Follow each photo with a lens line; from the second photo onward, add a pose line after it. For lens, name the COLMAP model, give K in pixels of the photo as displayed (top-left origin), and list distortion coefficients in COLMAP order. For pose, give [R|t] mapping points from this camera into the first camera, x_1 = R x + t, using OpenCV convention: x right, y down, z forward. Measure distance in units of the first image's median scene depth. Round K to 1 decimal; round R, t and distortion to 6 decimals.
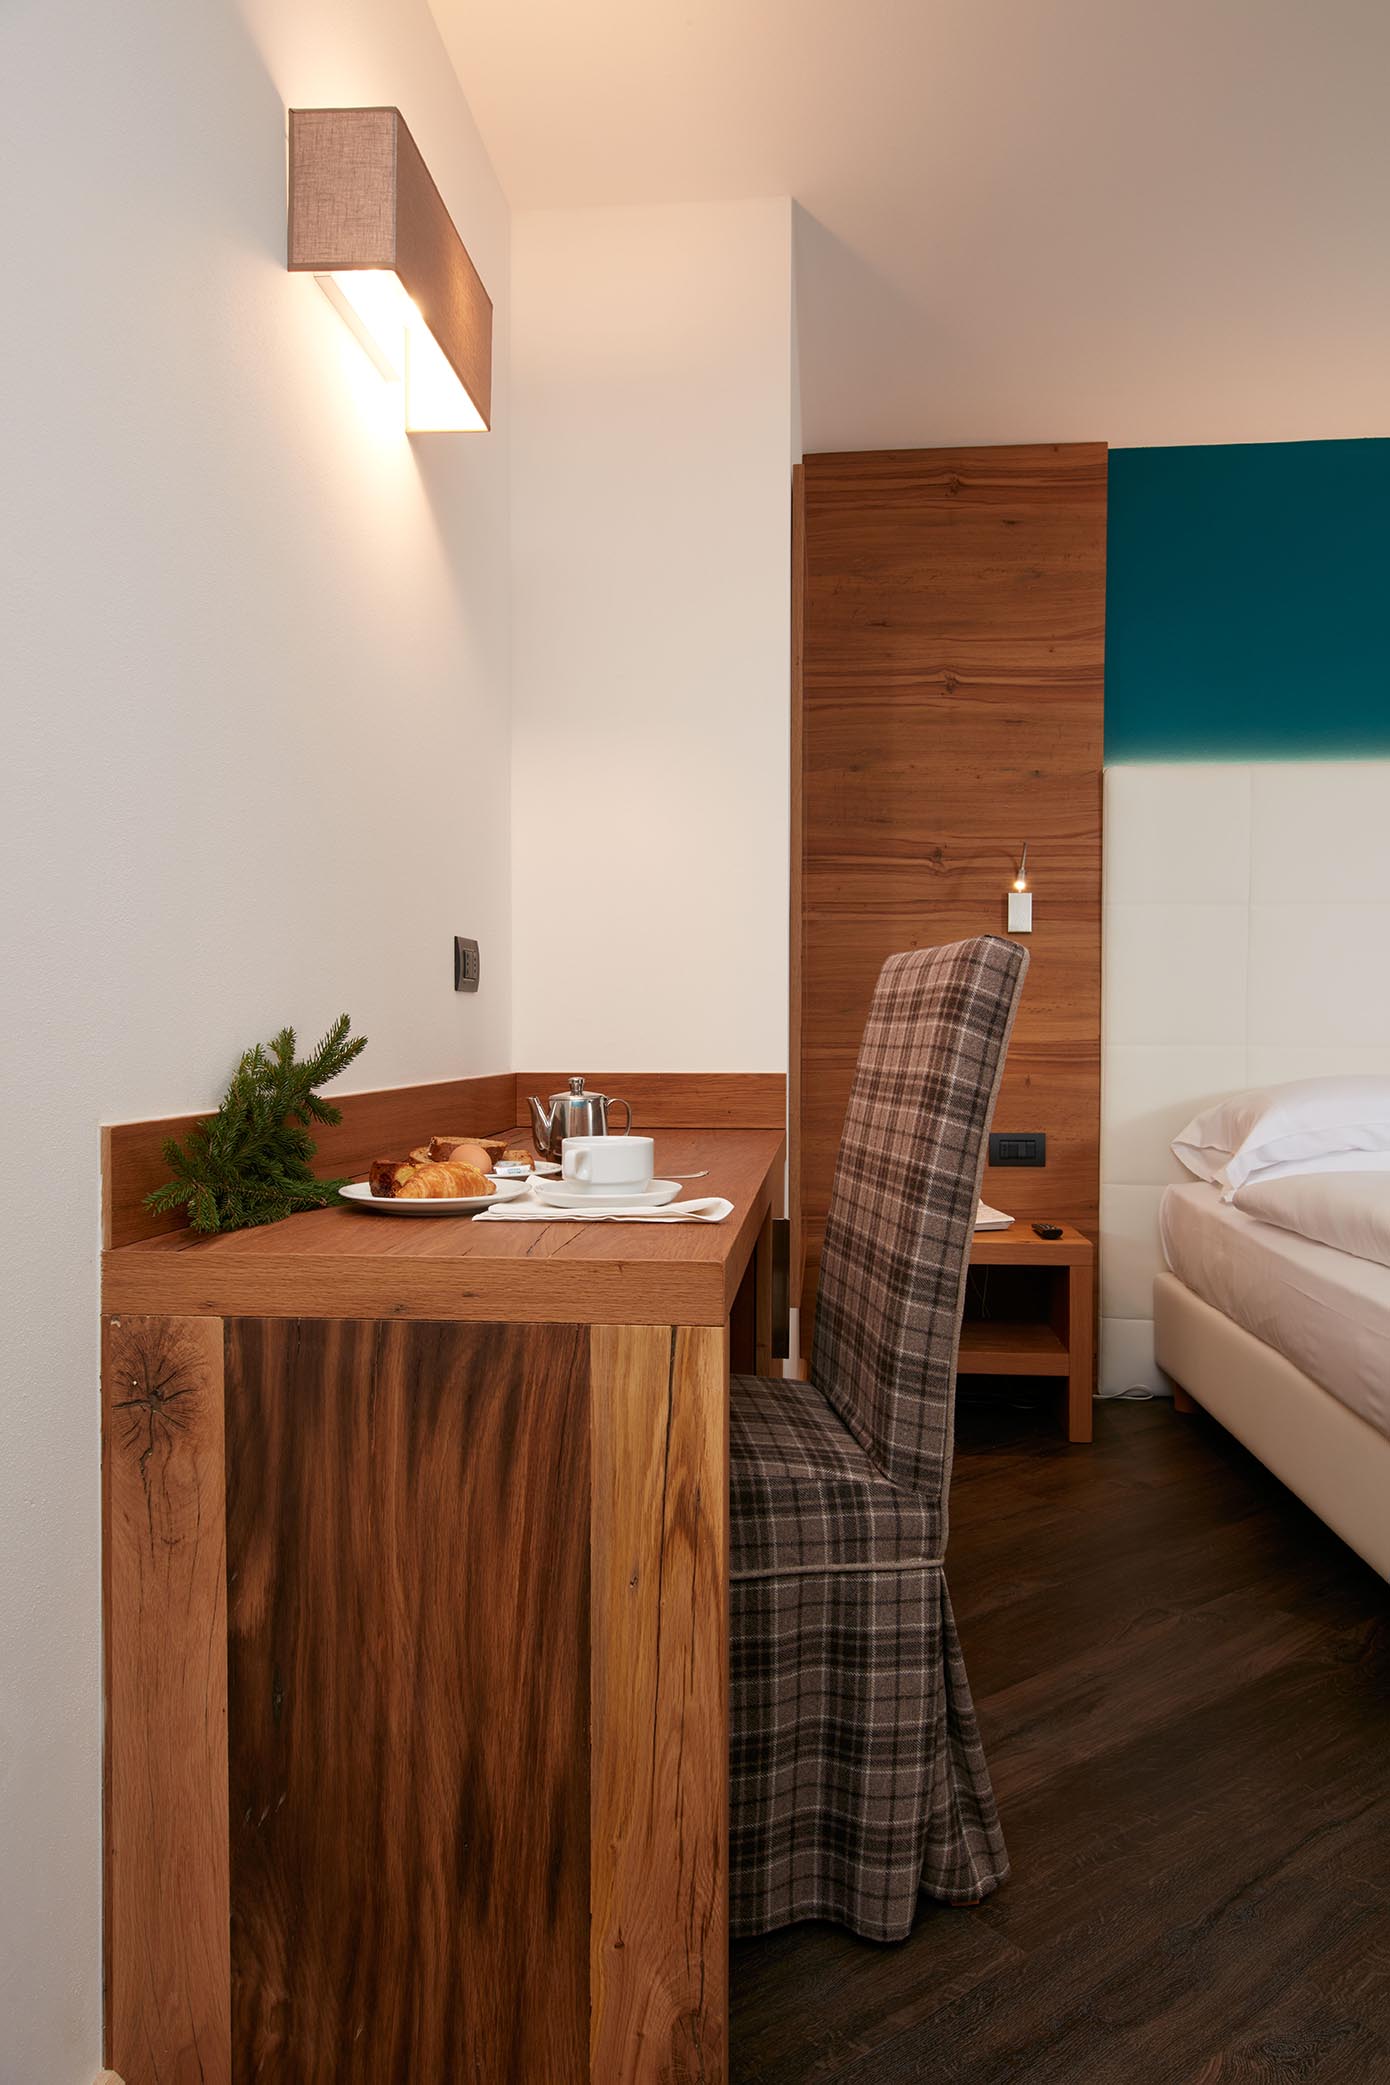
lens RADIAL K [[1375.0, 0, 695.0], [0, 1375.0, 1042.5], [0, 0, 1]] dist [0.013245, 0.001944]
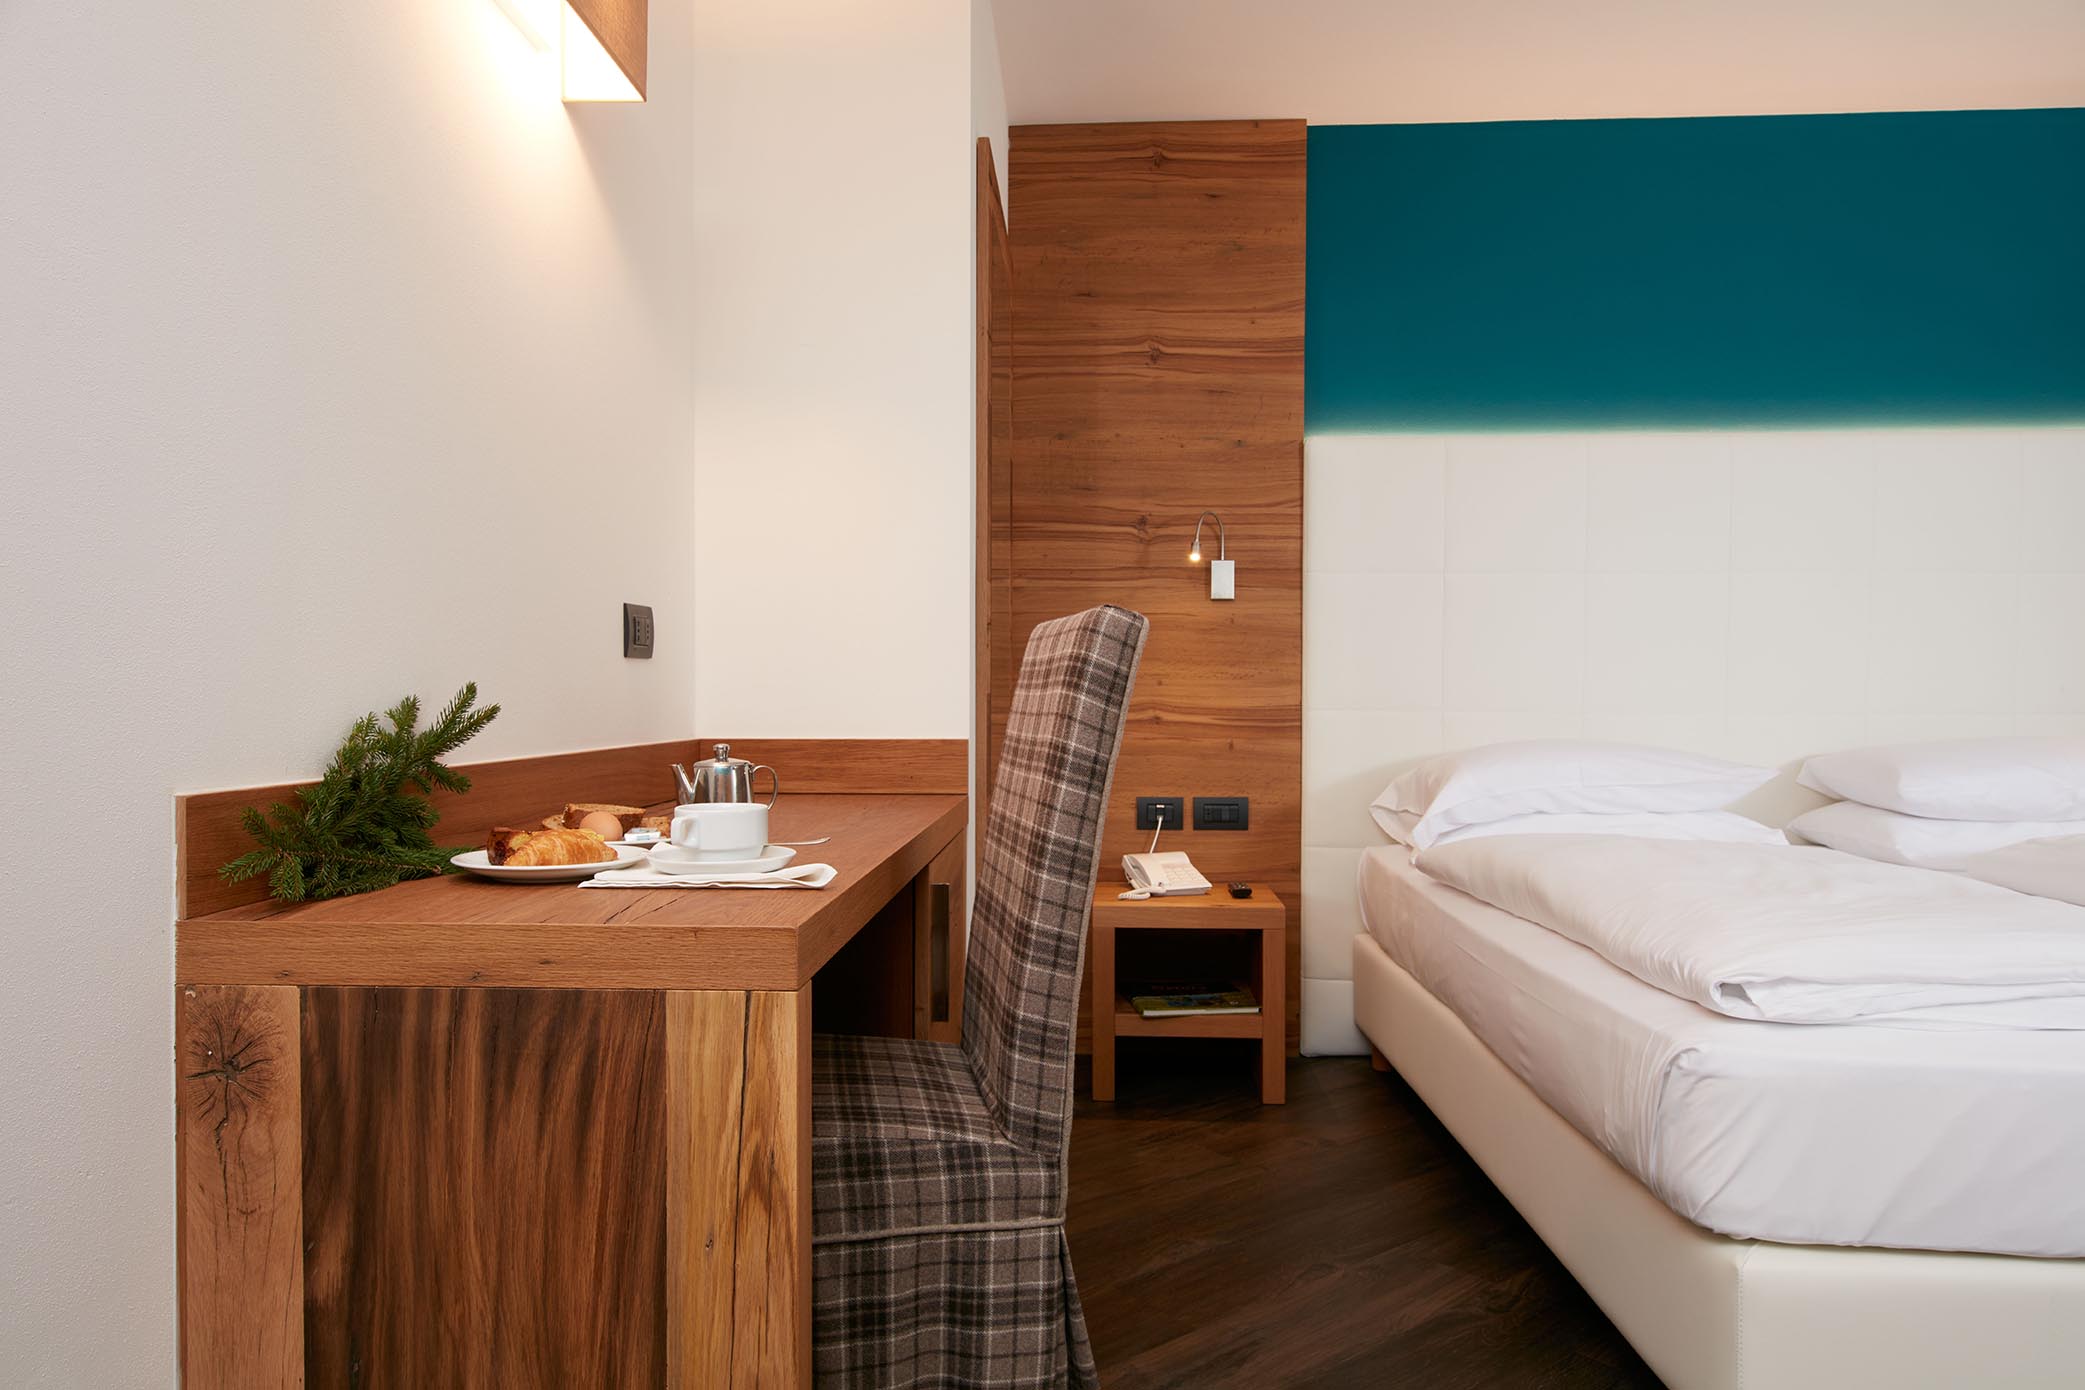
lens RADIAL K [[1372.5, 0, 1005.9], [0, 1372.5, 700.3], [0, 0, 1]] dist [0.011665, 0.003275]
pose [[0.999314, -0.000189, 0.037028, 0.101980], [0.000352, 0.999990, -0.004406, -0.002866], [-0.037027, 0.004416, 0.999305, -0.015241]]
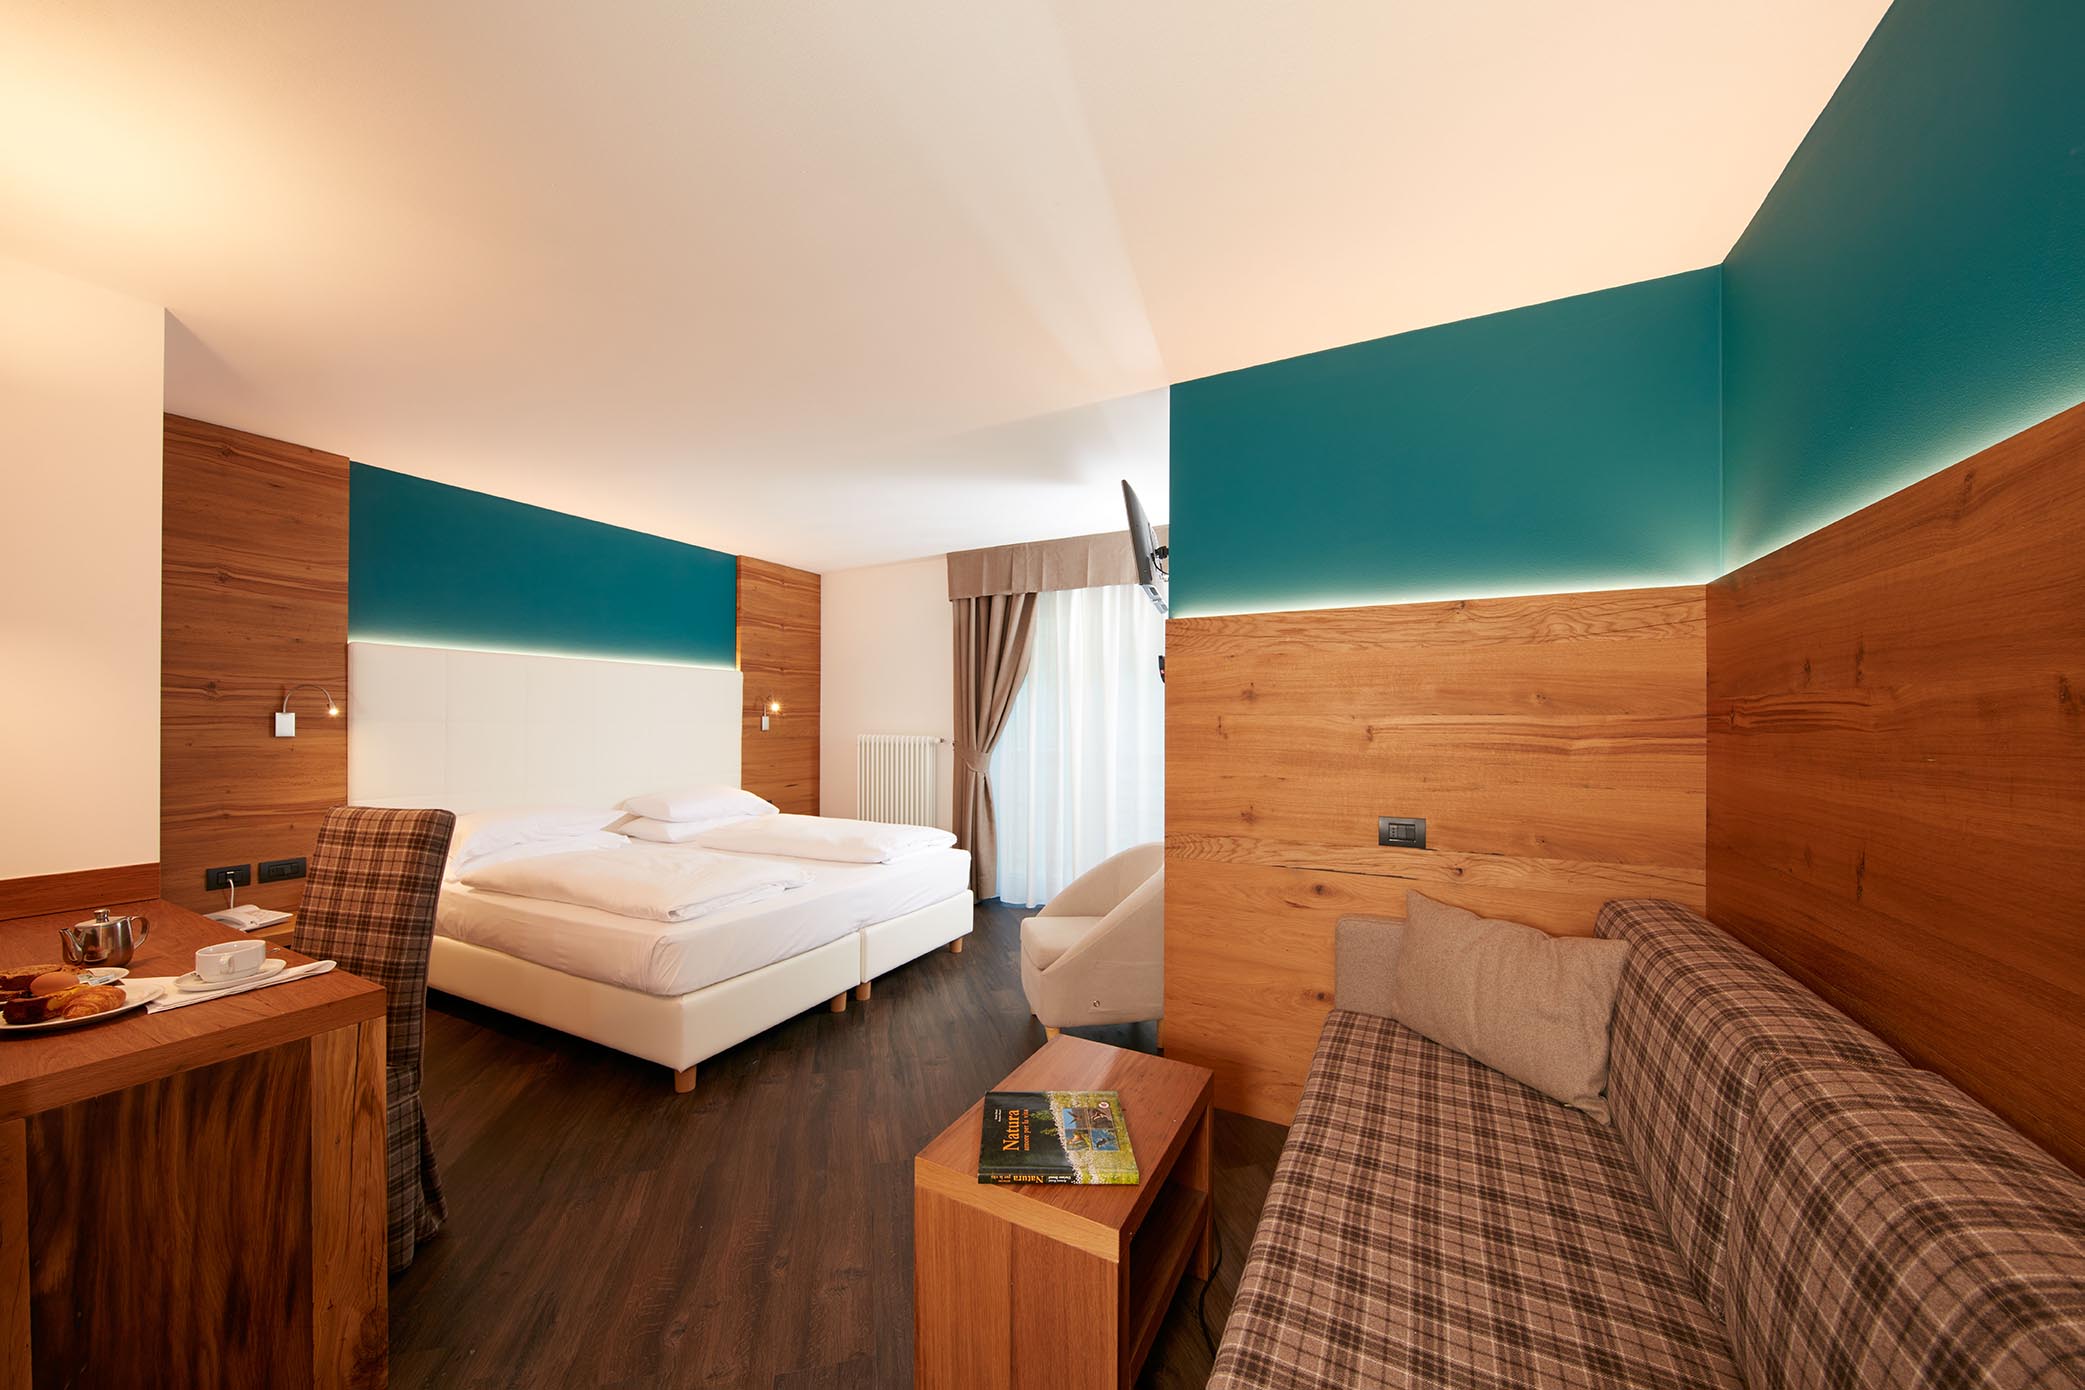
lens RADIAL K [[720.3, 0, 1031.1], [0, 720.3, 717.9], [0, 0, 1]] dist [-0.009755, -0.000040]
pose [[0.396074, 0.001302, 0.918218, -0.499343], [0.018531, 0.999784, -0.009411, -0.205022], [-0.918031, 0.020743, 0.395965, -0.391869]]
